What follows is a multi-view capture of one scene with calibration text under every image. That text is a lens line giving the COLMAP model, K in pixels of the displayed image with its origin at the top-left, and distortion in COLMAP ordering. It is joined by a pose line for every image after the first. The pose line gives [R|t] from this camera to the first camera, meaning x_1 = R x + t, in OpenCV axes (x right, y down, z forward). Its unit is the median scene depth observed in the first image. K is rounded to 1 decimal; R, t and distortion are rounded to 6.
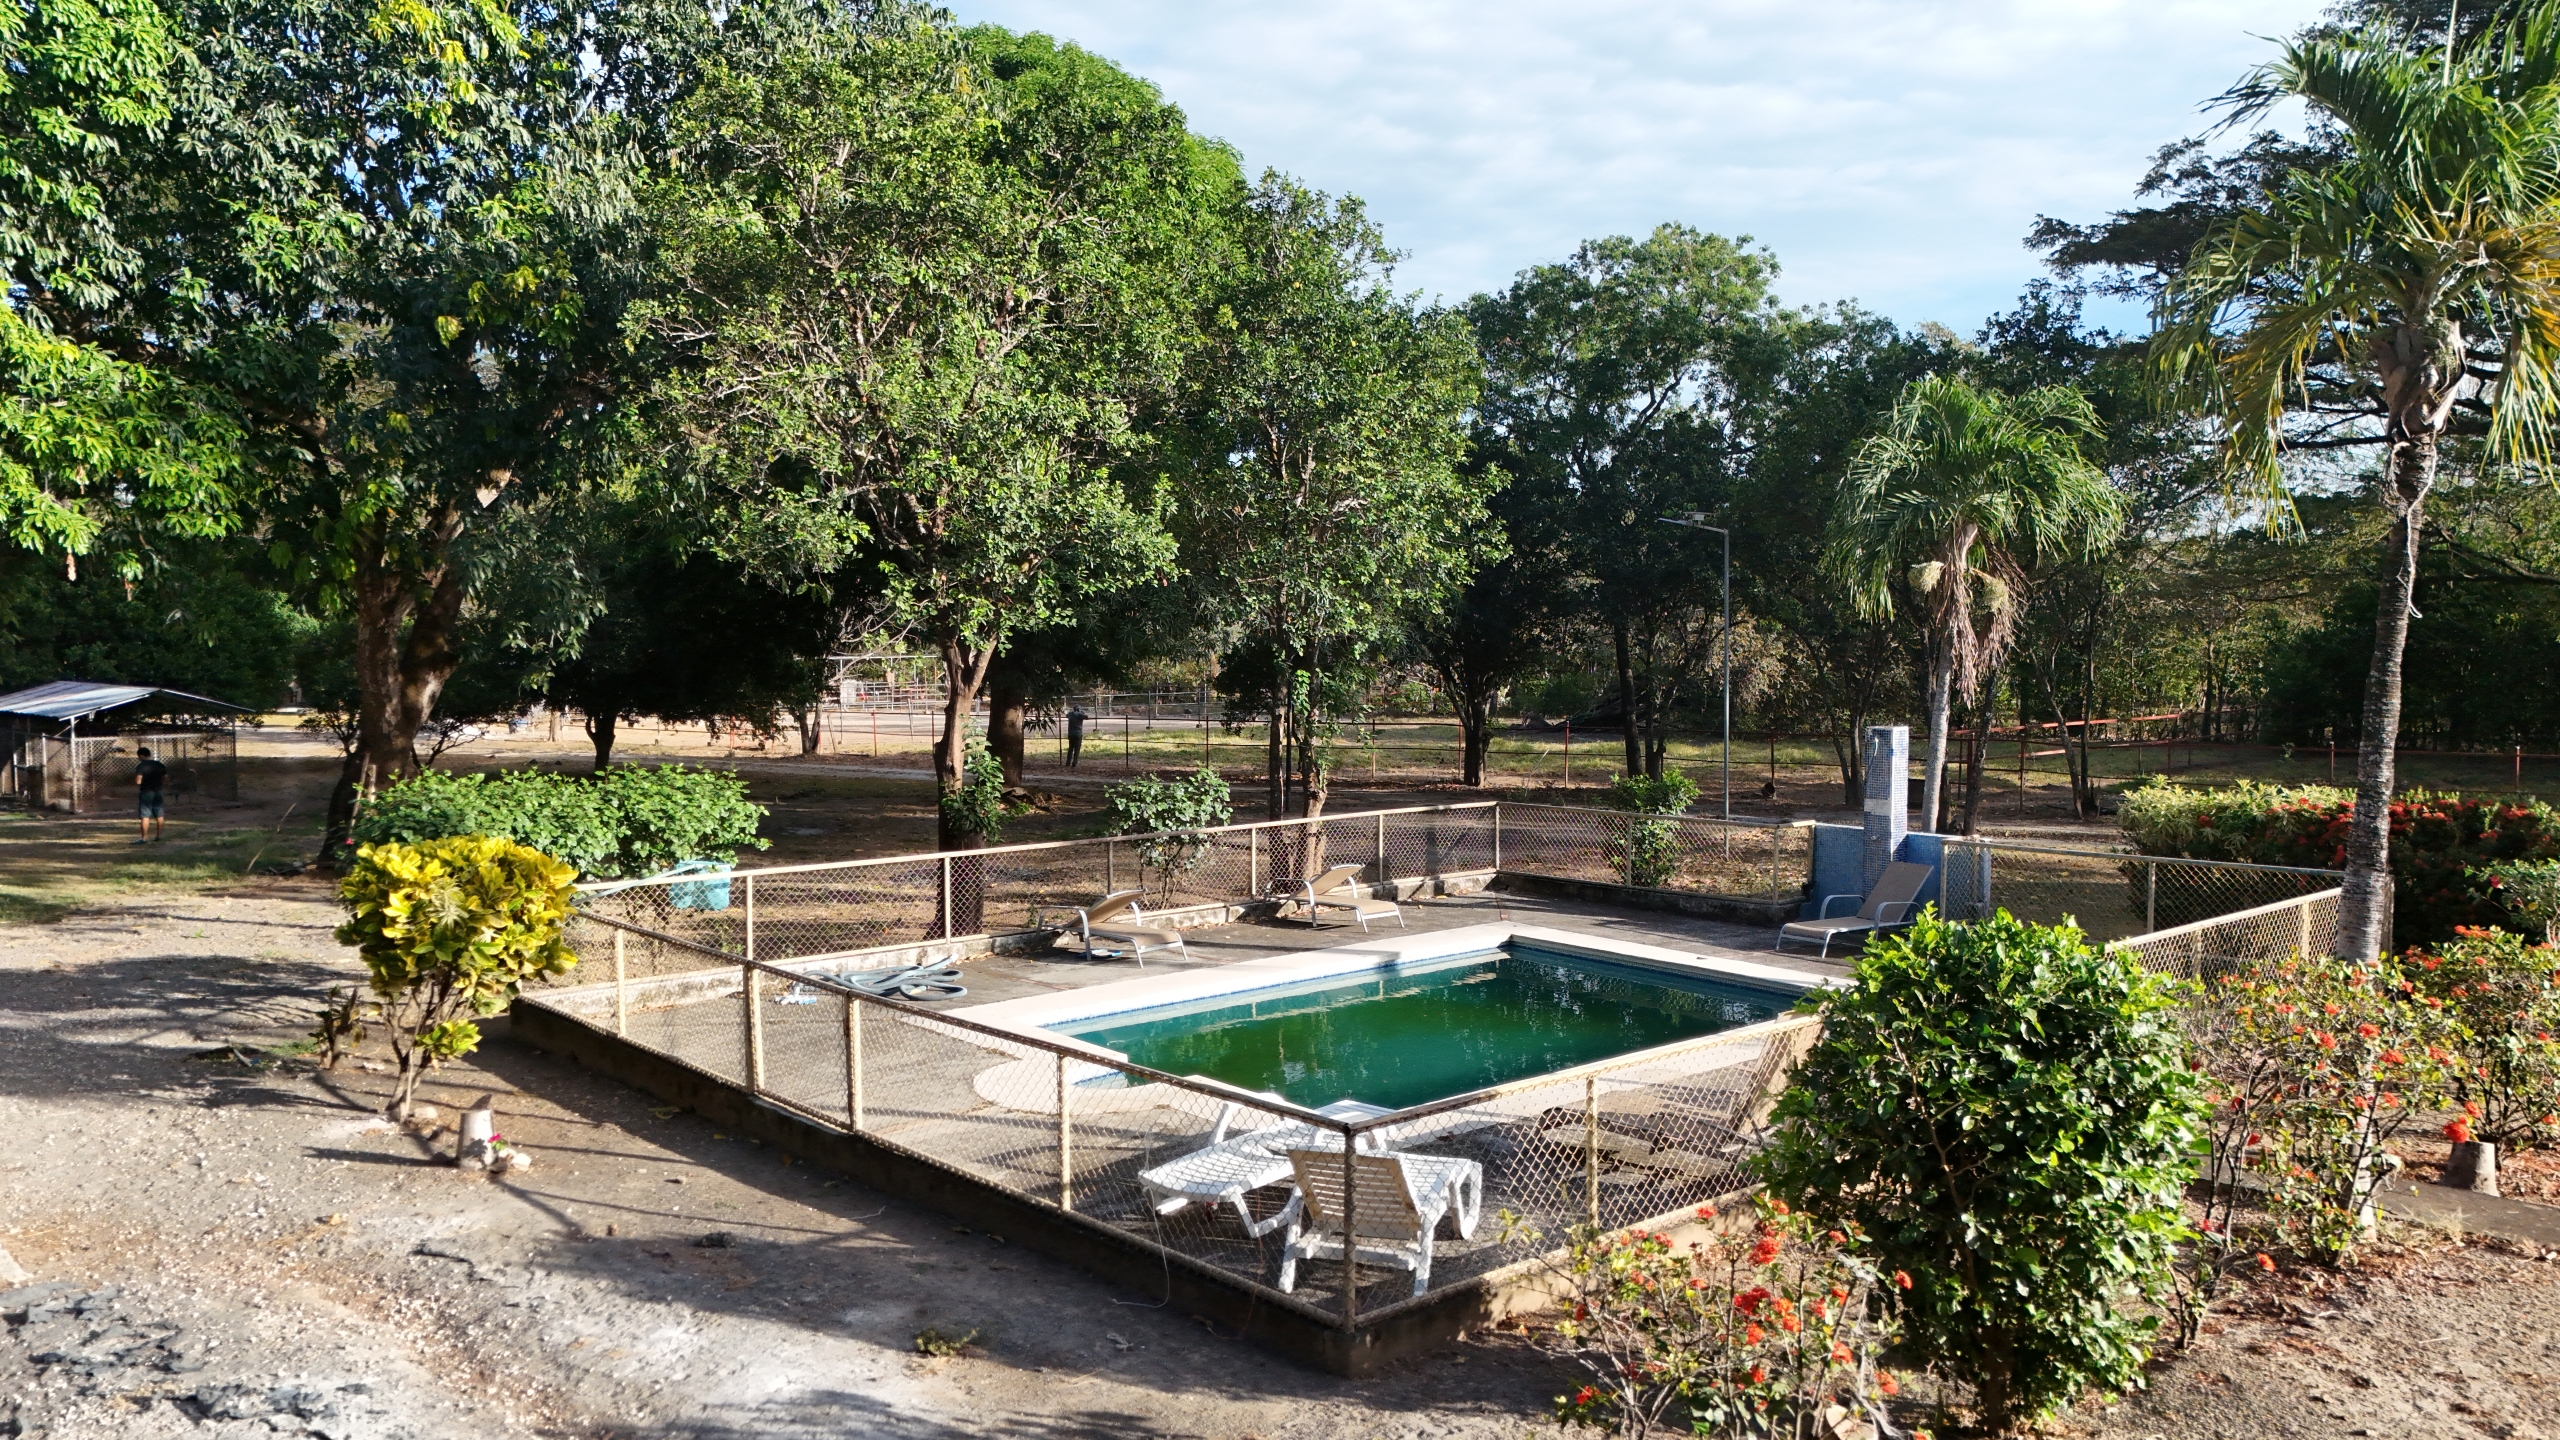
lens RADIAL K [[1861.6, 0, 1274.5], [0, 1861.6, 732.3], [0, 0, 1]] dist [0.050120, -0.051670]
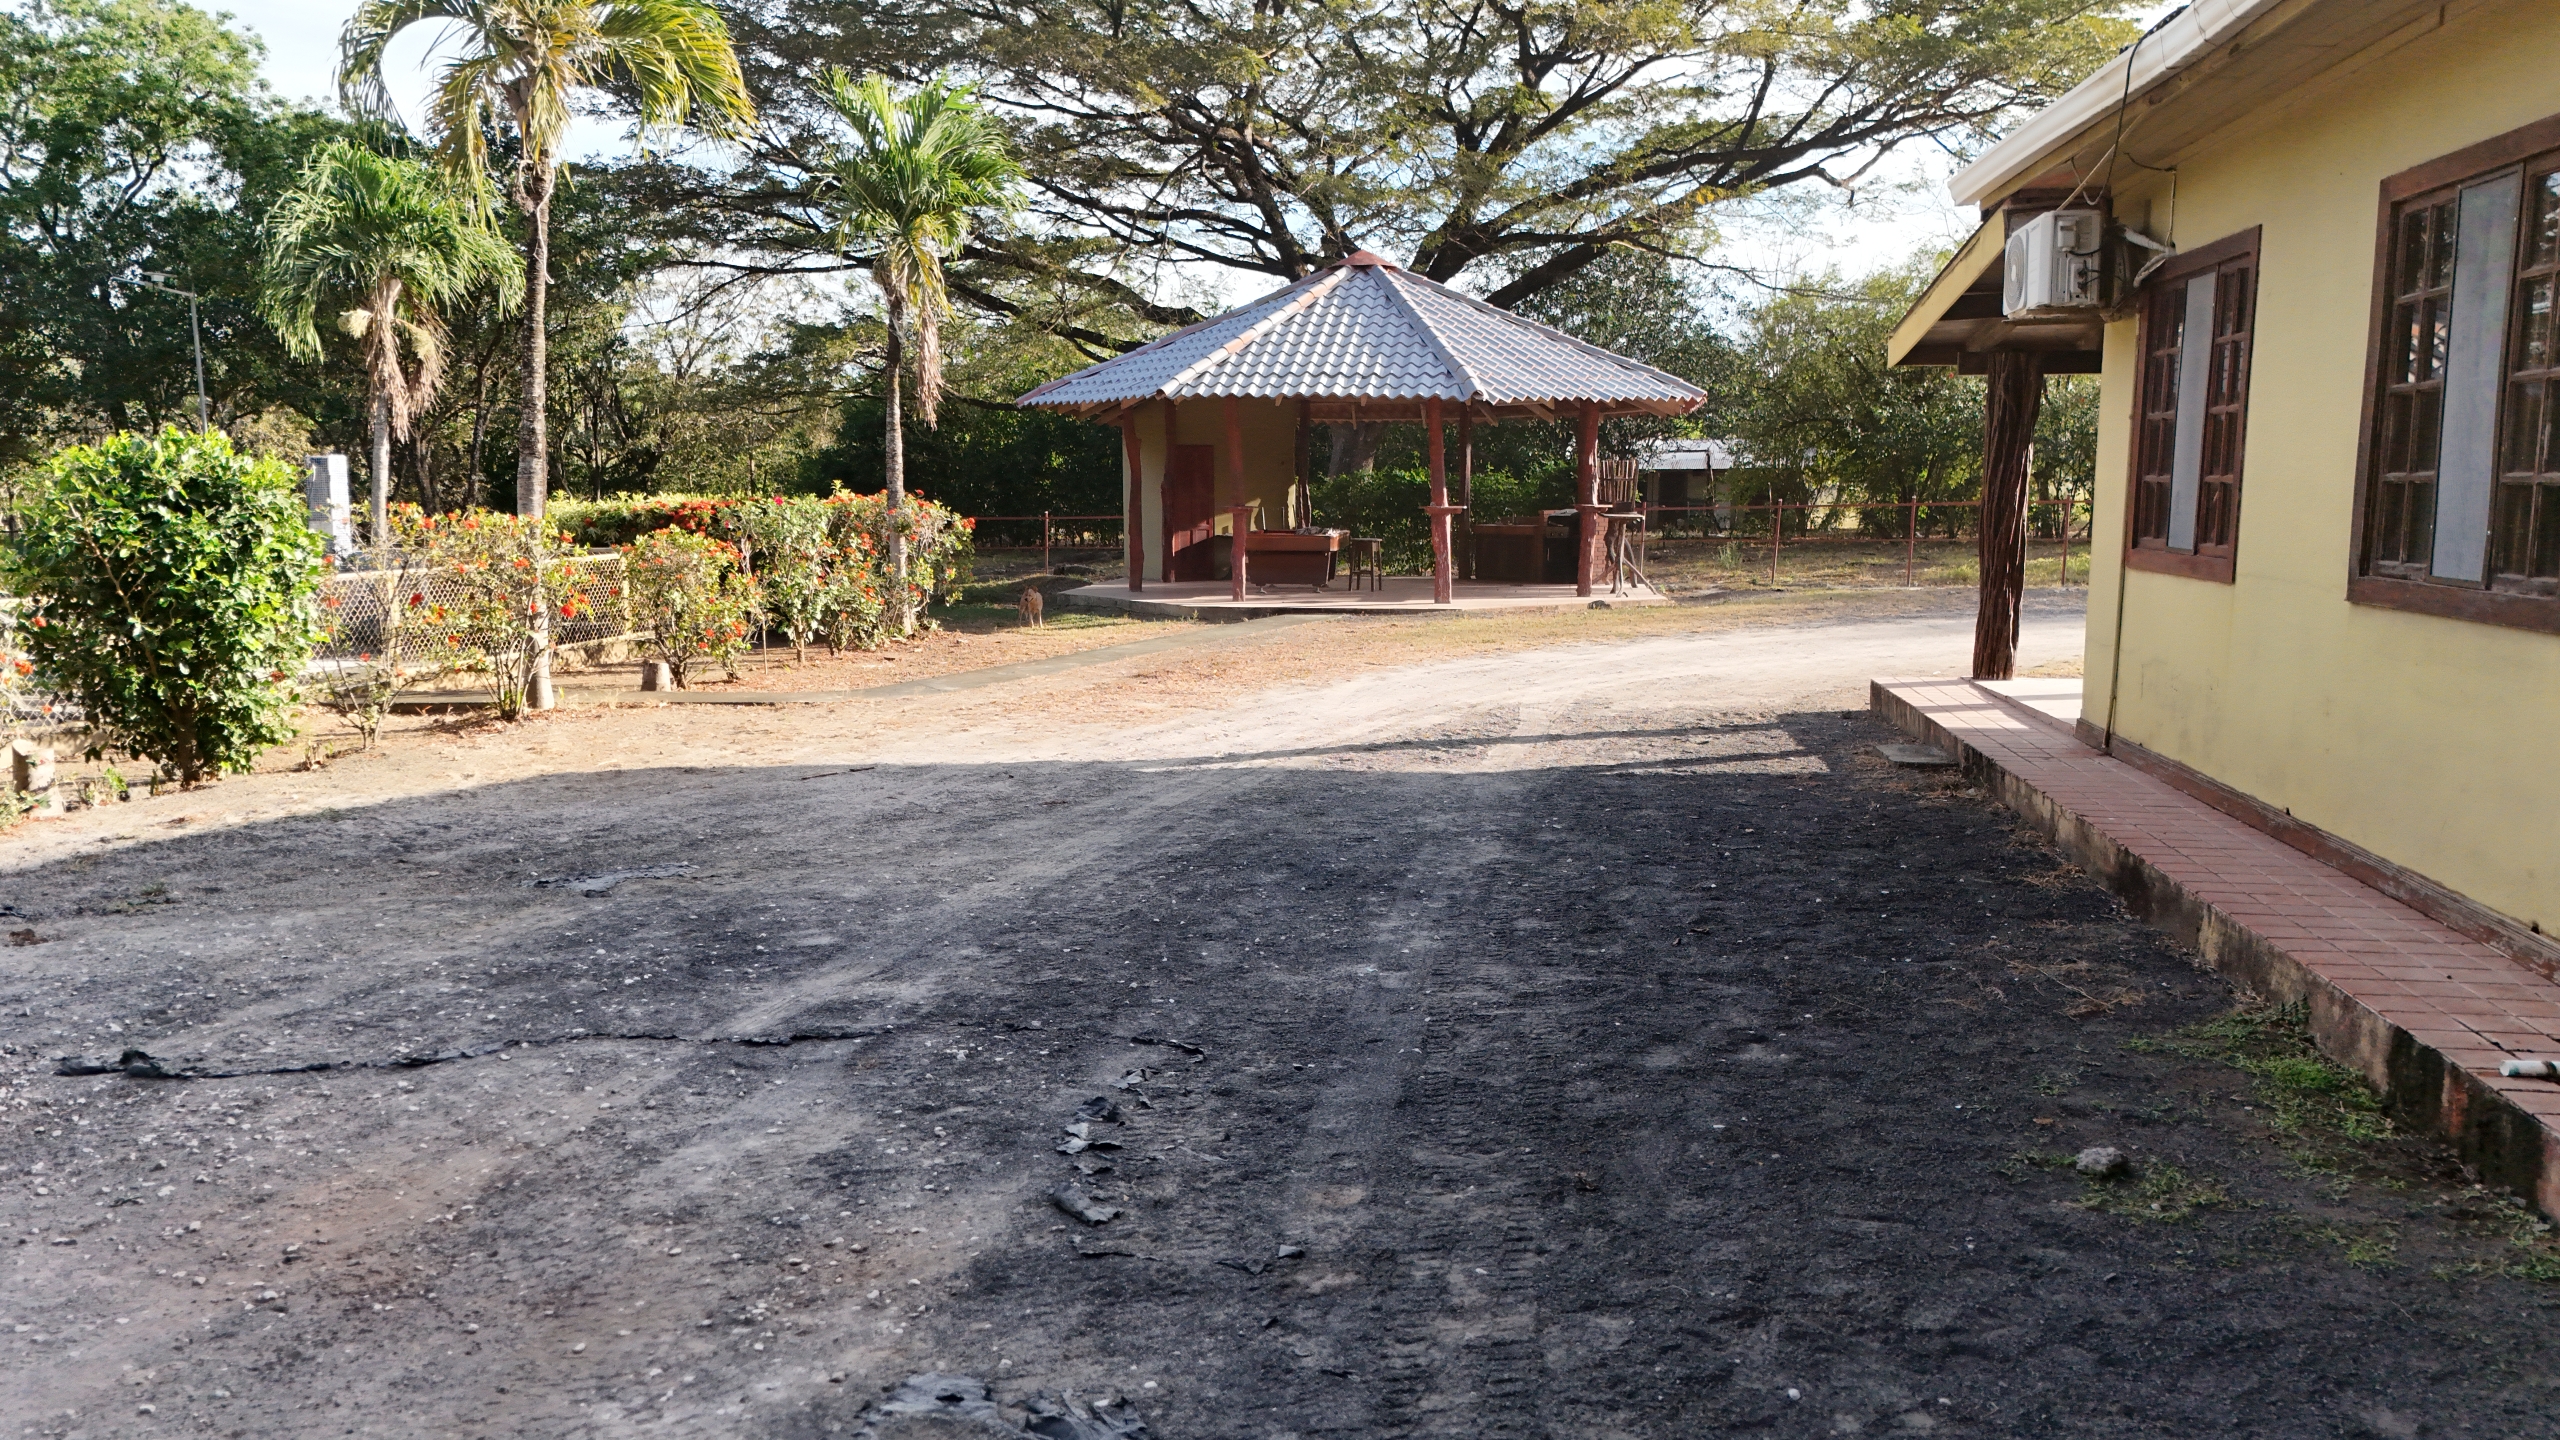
lens RADIAL K [[1861.6, 0, 1283.8], [0, 1861.6, 725.4], [0, 0, 1]] dist [0.050120, -0.051670]
pose [[0.767388, -0.082348, 0.635873, 0.039214], [0.037045, 0.995756, 0.084248, 0.083549], [-0.640112, -0.041095, 0.767182, -0.235236]]
